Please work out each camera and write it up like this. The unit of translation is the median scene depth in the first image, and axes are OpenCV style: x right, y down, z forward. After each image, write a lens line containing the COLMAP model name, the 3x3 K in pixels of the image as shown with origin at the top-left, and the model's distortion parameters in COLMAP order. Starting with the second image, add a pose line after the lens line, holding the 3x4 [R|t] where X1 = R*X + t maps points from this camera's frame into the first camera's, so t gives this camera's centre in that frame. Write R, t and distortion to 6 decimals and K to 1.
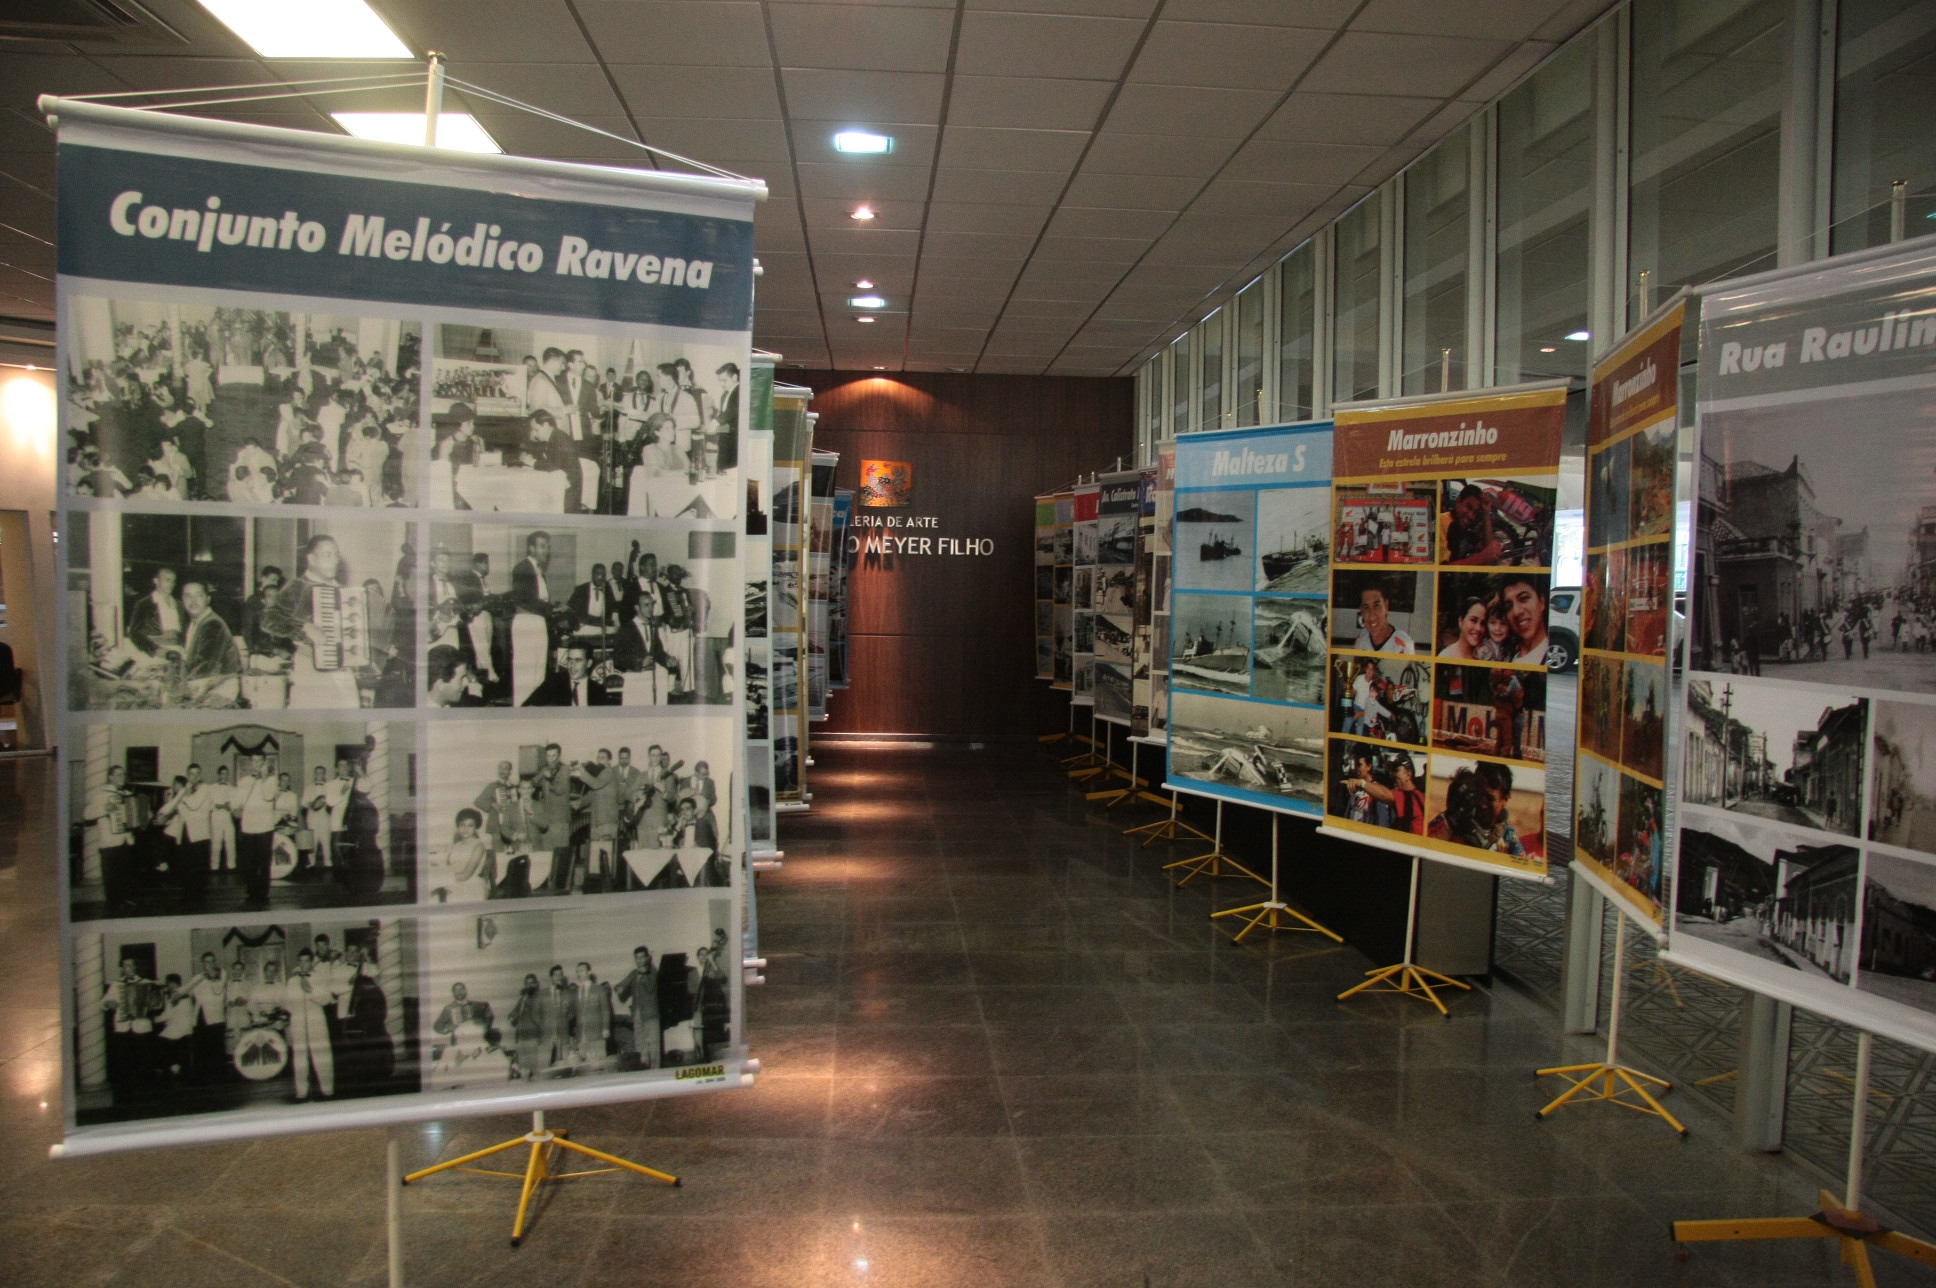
lens RADIAL K [[1193.1, 0, 968.2], [0, 1193.1, 601.6], [0, 0, 1]] dist [-0.130625, 0.071147]
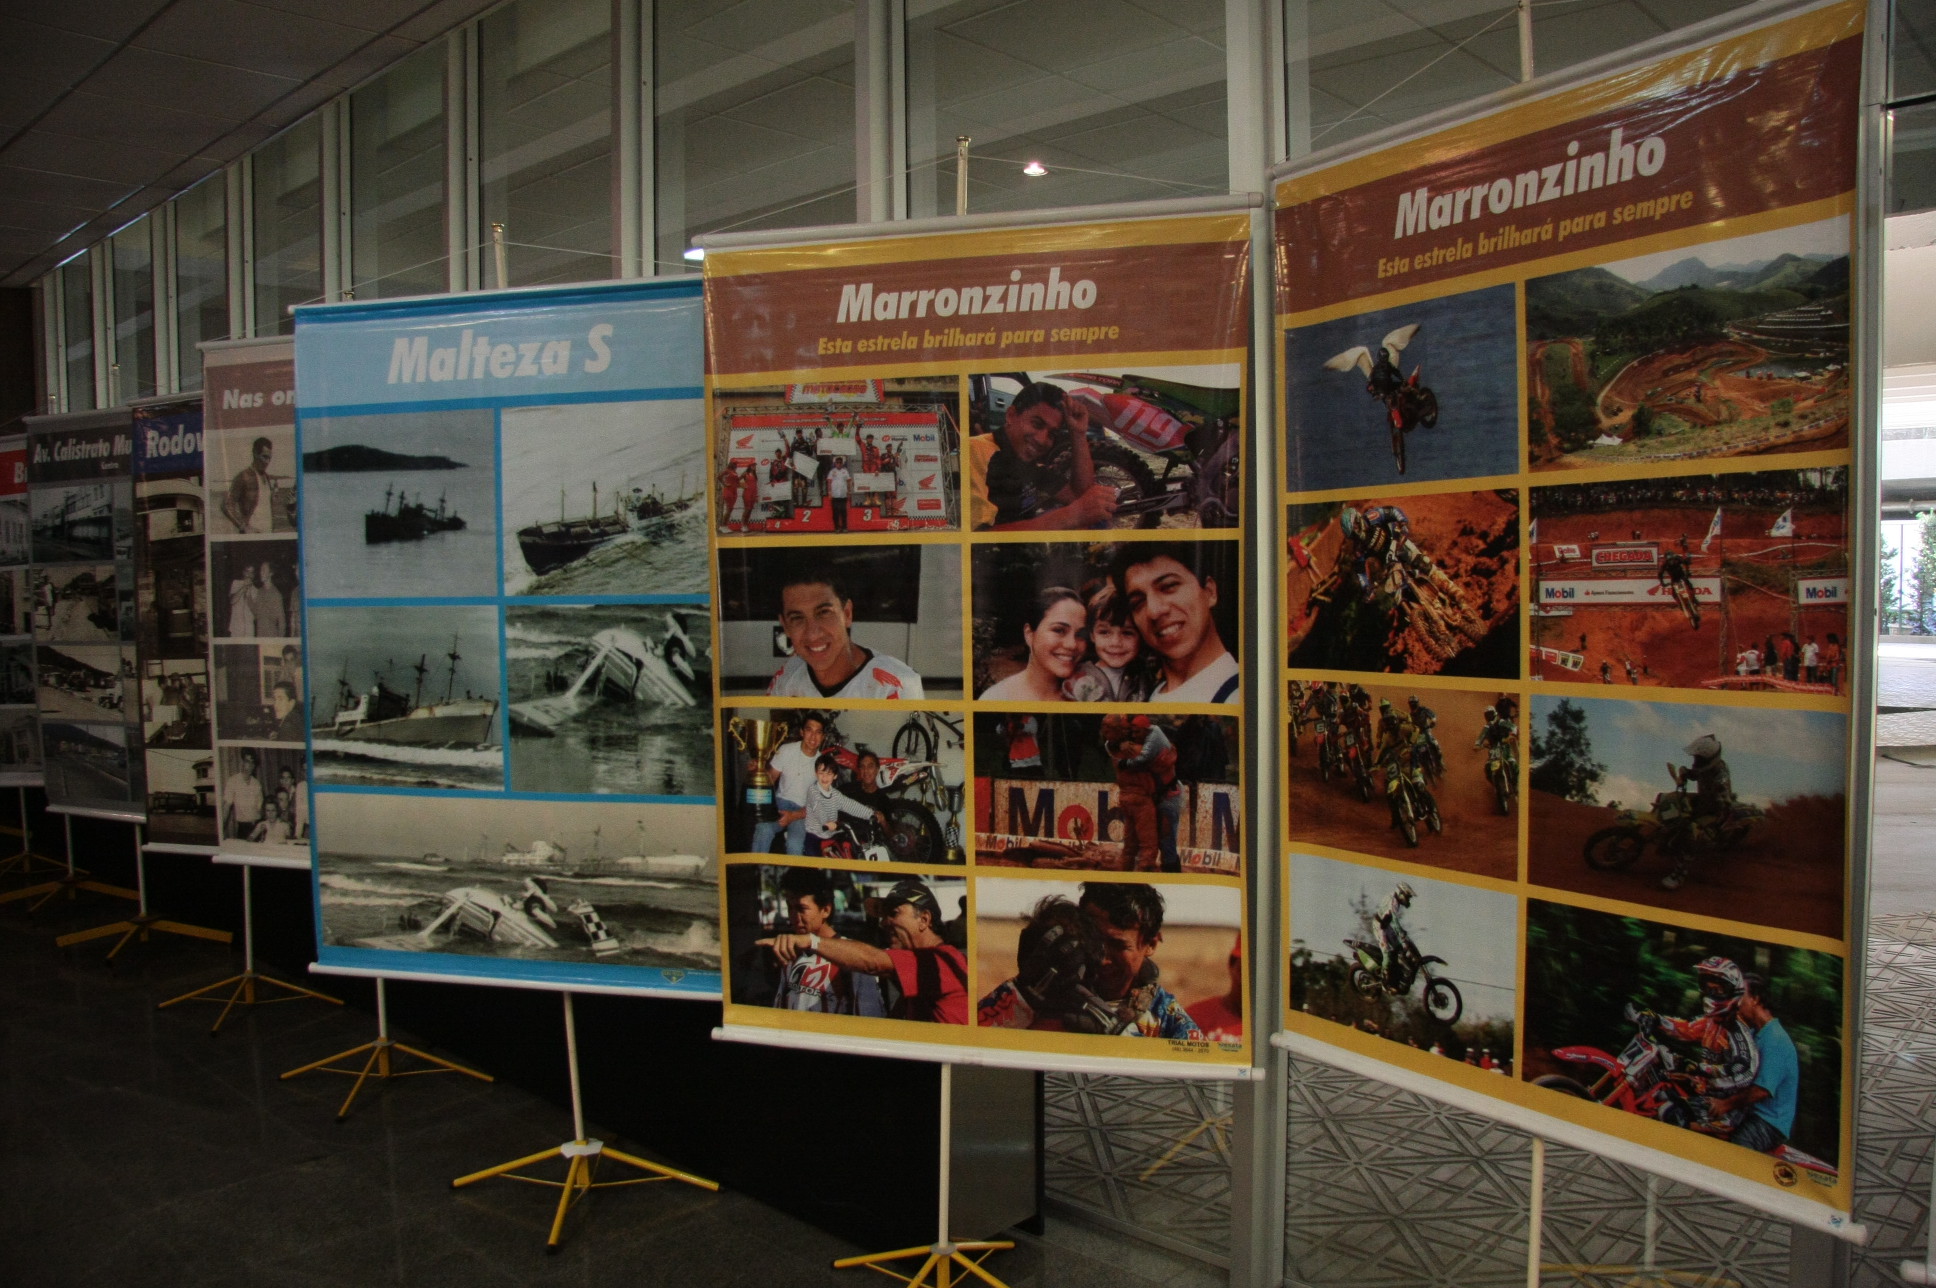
lens RADIAL K [[1193.1, 0, 968.2], [0, 1193.1, 601.6], [0, 0, 1]] dist [-0.130625, 0.071147]
pose [[0.676624, -0.055743, 0.734216, -0.005618], [0.048631, 0.998336, 0.030978, -0.015740], [-0.734721, 0.014745, 0.678209, 0.609601]]
